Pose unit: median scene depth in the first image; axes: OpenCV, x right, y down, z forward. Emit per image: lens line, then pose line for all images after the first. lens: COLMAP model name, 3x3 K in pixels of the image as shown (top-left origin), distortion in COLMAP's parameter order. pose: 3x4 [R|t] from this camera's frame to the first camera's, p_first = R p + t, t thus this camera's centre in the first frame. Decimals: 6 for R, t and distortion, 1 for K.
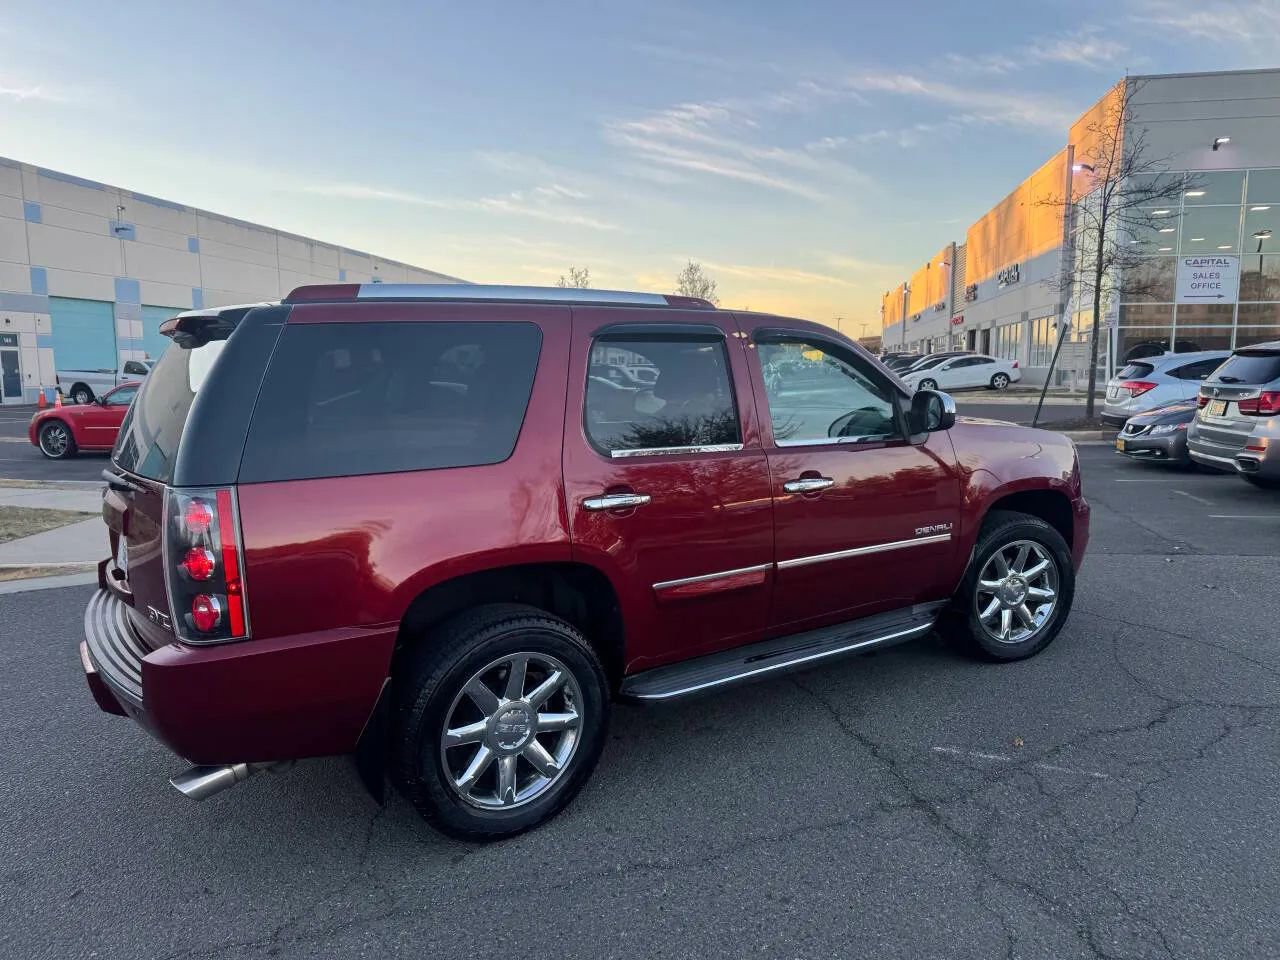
lens RADIAL K [[892.0, 0, 639.2], [0, 892.0, 484.3], [0, 0, 1]] dist [0.028954, -0.048271]
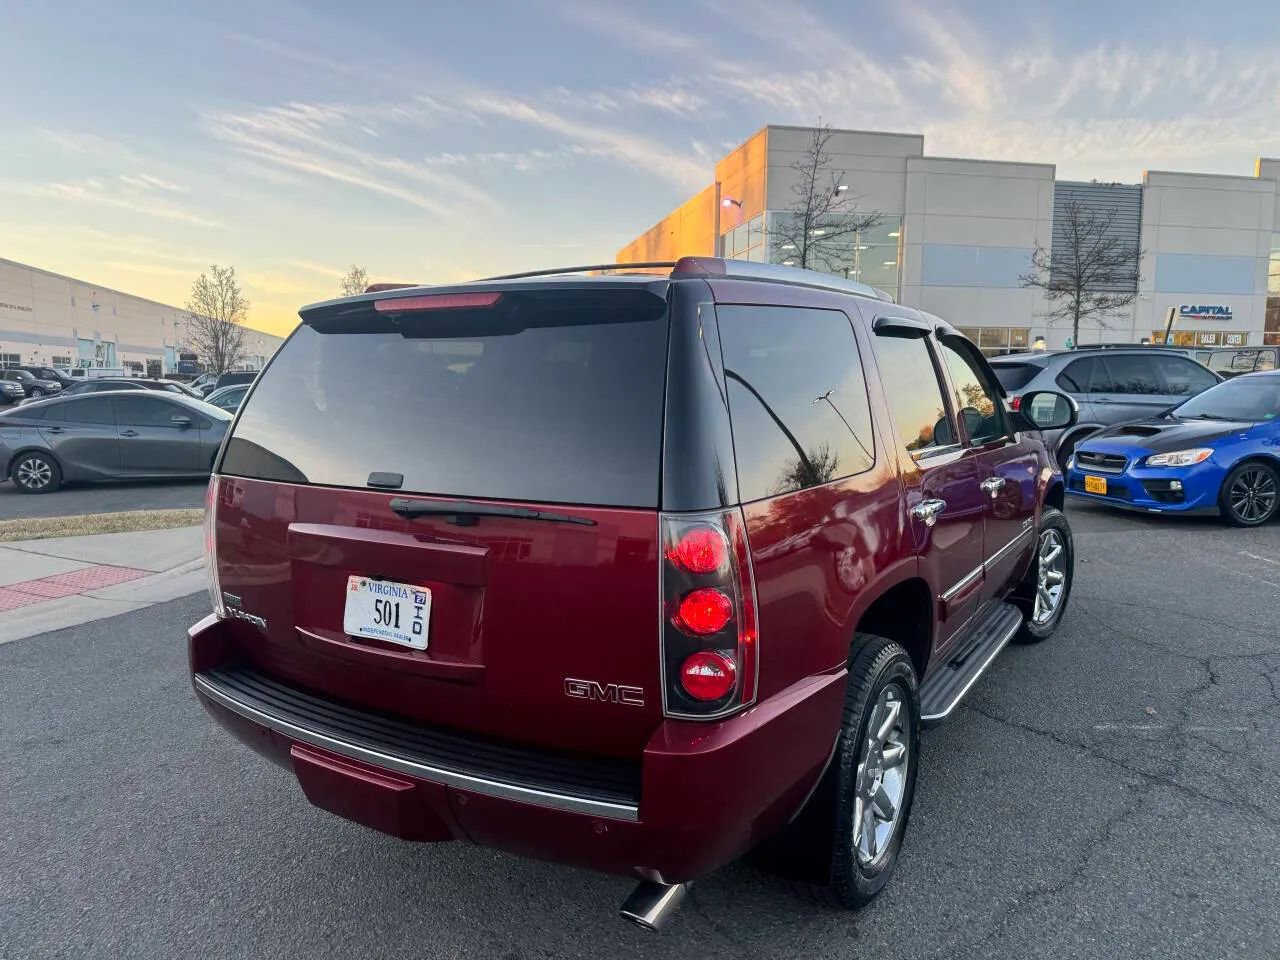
lens RADIAL K [[890.4, 0, 640.0], [0, 890.4, 480.0], [0, 0, 1]] dist [0.031419, -0.040222]
pose [[0.922341, -0.039602, 0.384342, -0.554684], [0.047037, 0.998844, -0.009958, -0.011734], [-0.383504, 0.027263, 0.923137, 0.219799]]
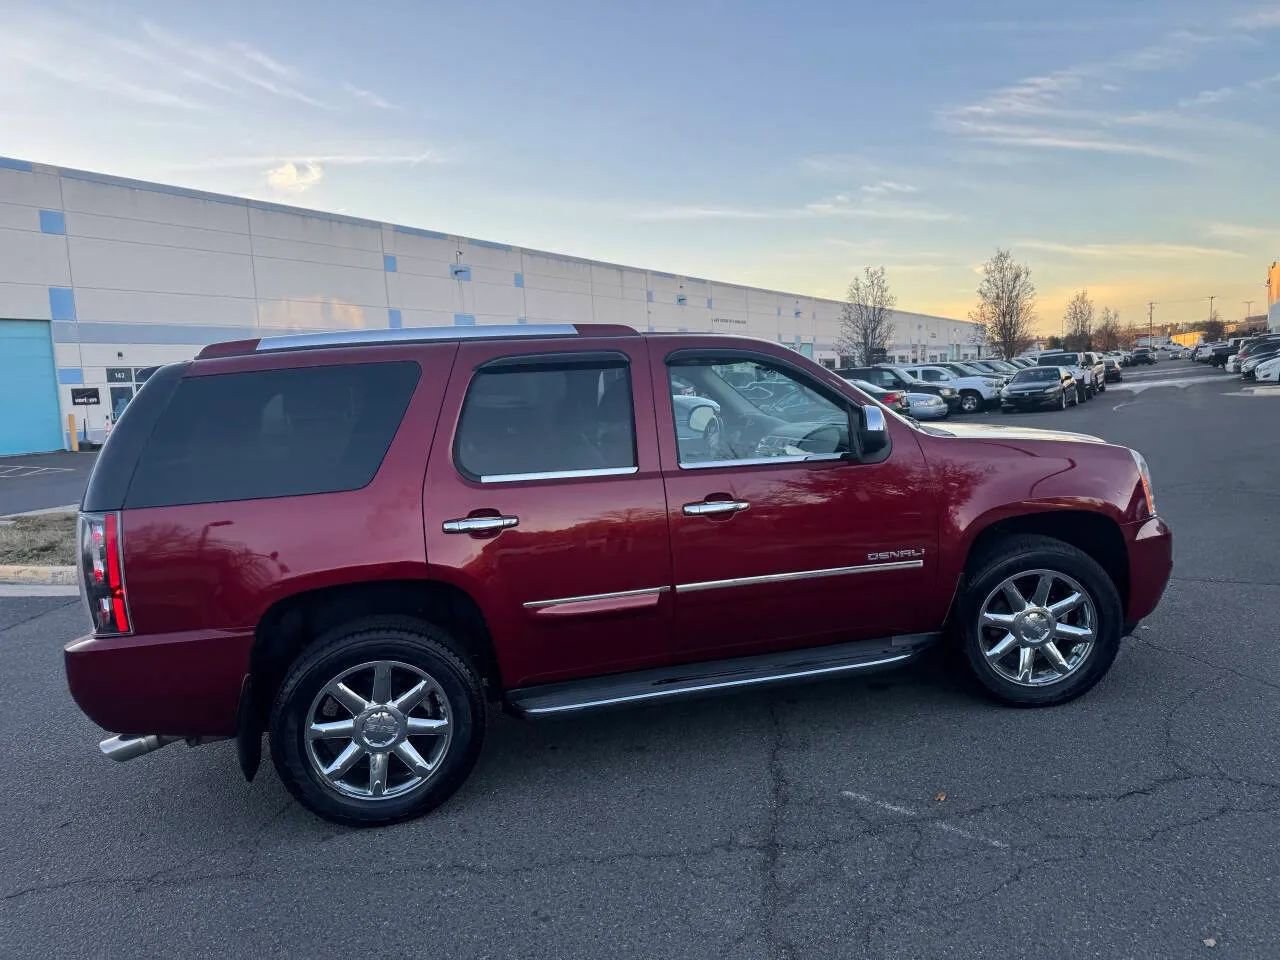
lens RADIAL K [[890.4, 0, 640.0], [0, 890.4, 480.0], [0, 0, 1]] dist [0.031419, -0.040222]
pose [[0.937719, -0.004802, -0.347362, 0.448506], [0.000526, 0.999923, -0.012403, -0.017273], [0.347394, 0.011448, 0.937649, 0.053075]]
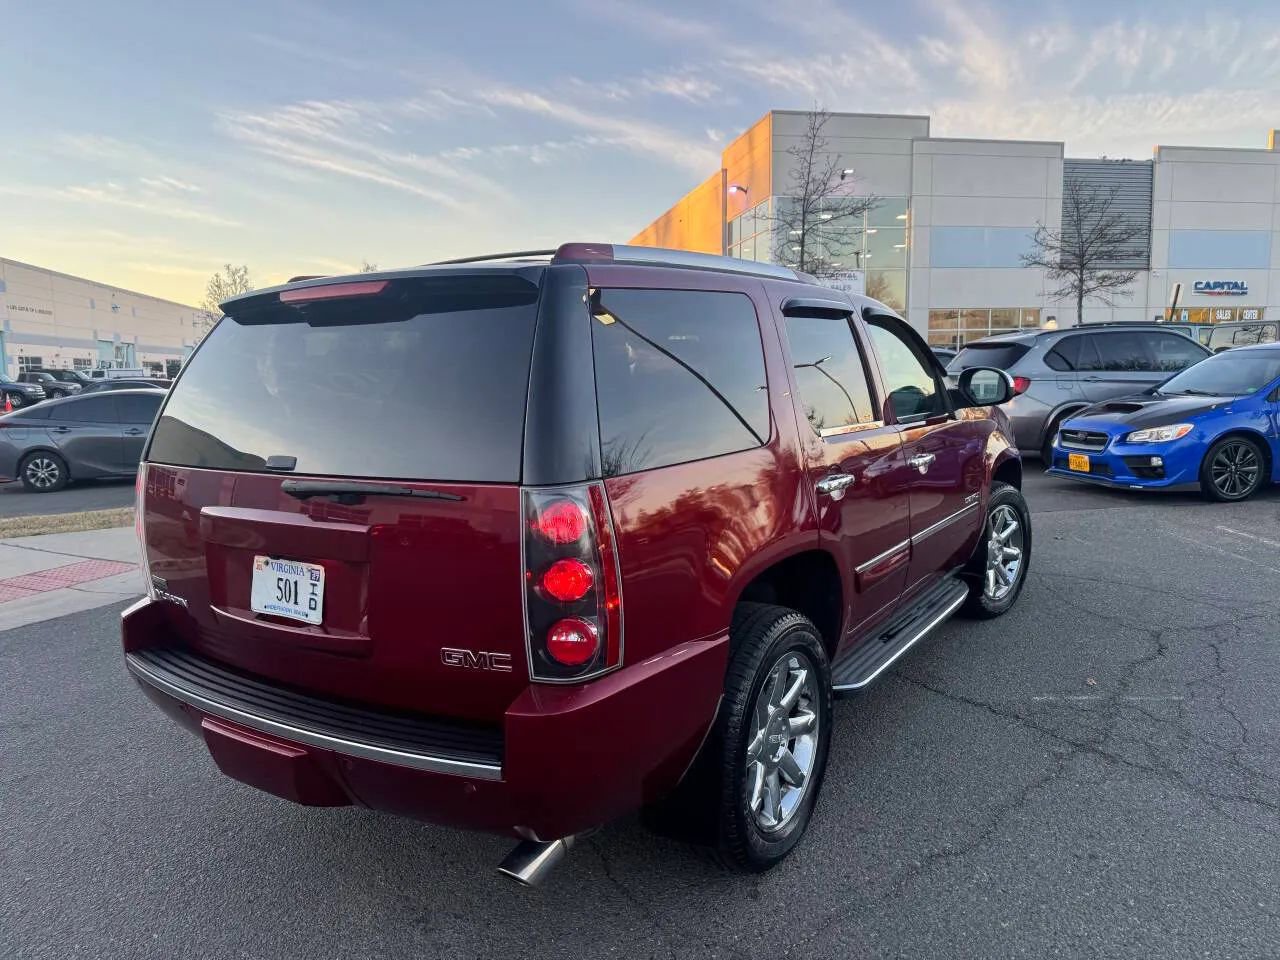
lens RADIAL K [[890.9, 0, 639.9], [0, 890.9, 472.9], [0, 0, 1]] dist [0.038998, -0.050763]
pose [[0.929139, -0.058544, 0.365066, -0.477798], [0.065869, 0.997799, -0.007630, 0.002527], [-0.363816, 0.031136, 0.930950, 0.162088]]
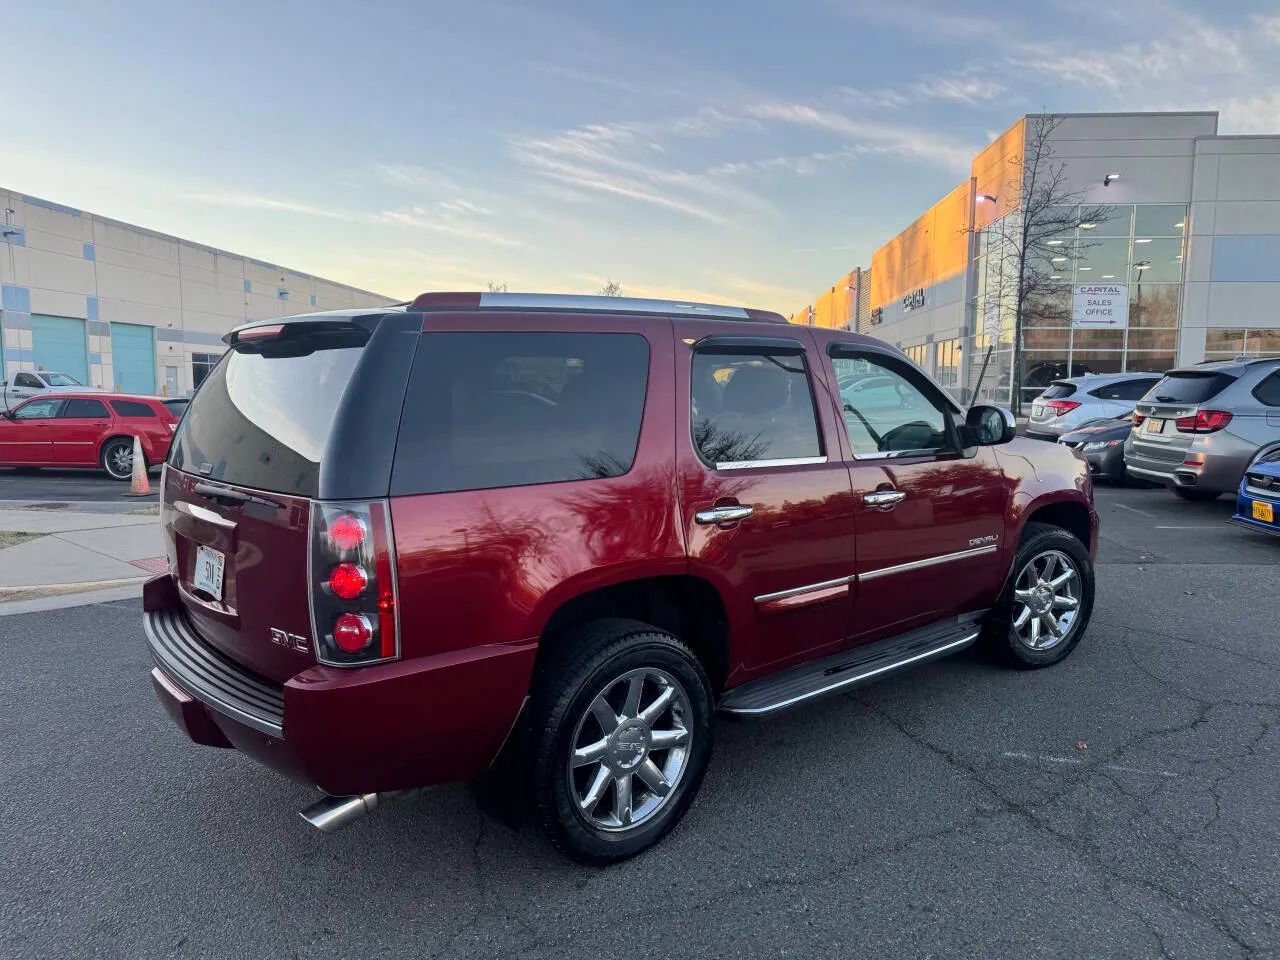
lens RADIAL K [[890.4, 0, 640.0], [0, 890.4, 480.0], [0, 0, 1]] dist [0.031419, -0.040222]
pose [[0.994715, -0.002480, 0.102649, -0.187911], [0.004938, 0.999707, -0.023696, 0.003727], [-0.102560, 0.024077, 0.994435, 0.016444]]
